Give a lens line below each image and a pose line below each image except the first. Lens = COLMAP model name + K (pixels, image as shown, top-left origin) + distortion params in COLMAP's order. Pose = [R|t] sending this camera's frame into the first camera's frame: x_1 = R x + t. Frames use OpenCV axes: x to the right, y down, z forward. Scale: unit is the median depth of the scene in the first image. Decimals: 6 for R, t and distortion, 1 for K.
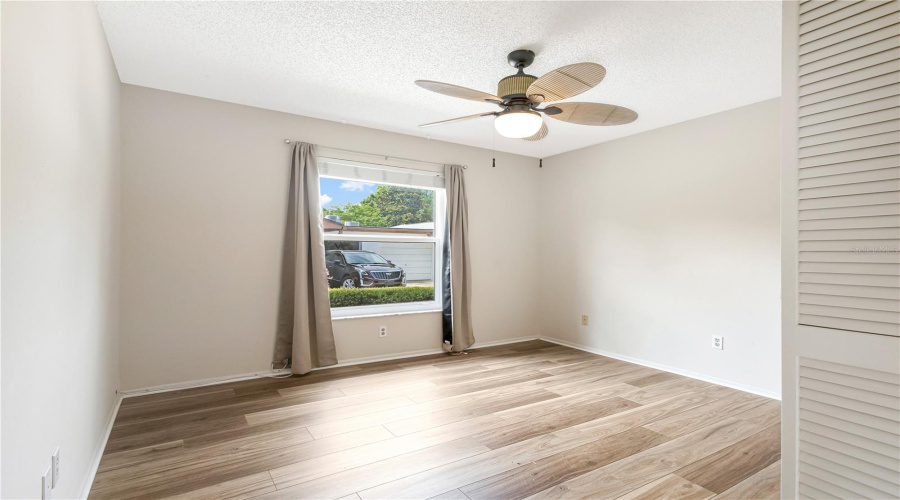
lens RADIAL K [[423.6, 0, 445.5], [0, 423.6, 252.4], [0, 0, 1]] dist [0.018734, -0.004188]
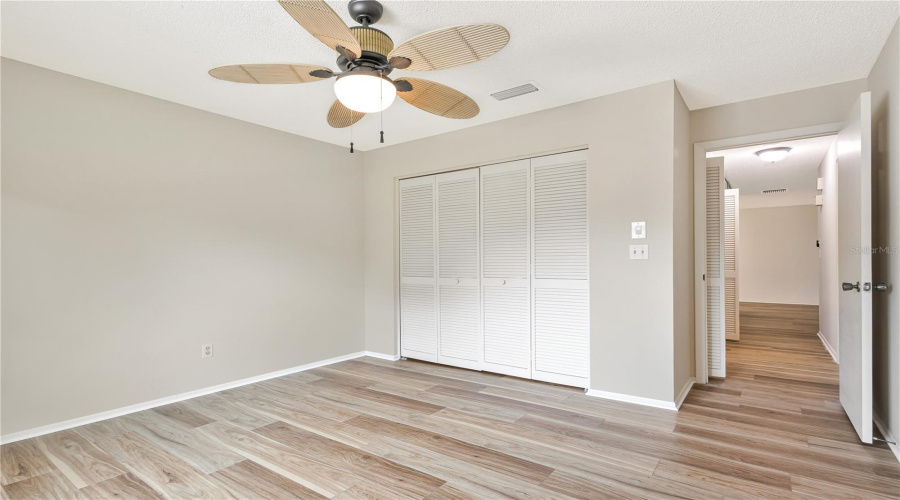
lens RADIAL K [[423.6, 0, 449.2], [0, 423.6, 256.1], [0, 0, 1]] dist [0.018734, -0.004188]
pose [[-0.368014, 0.000764, 0.929820, -0.554113], [-0.000236, 1.000000, -0.000915, -0.000579], [-0.929820, -0.000556, -0.368013, 1.030576]]
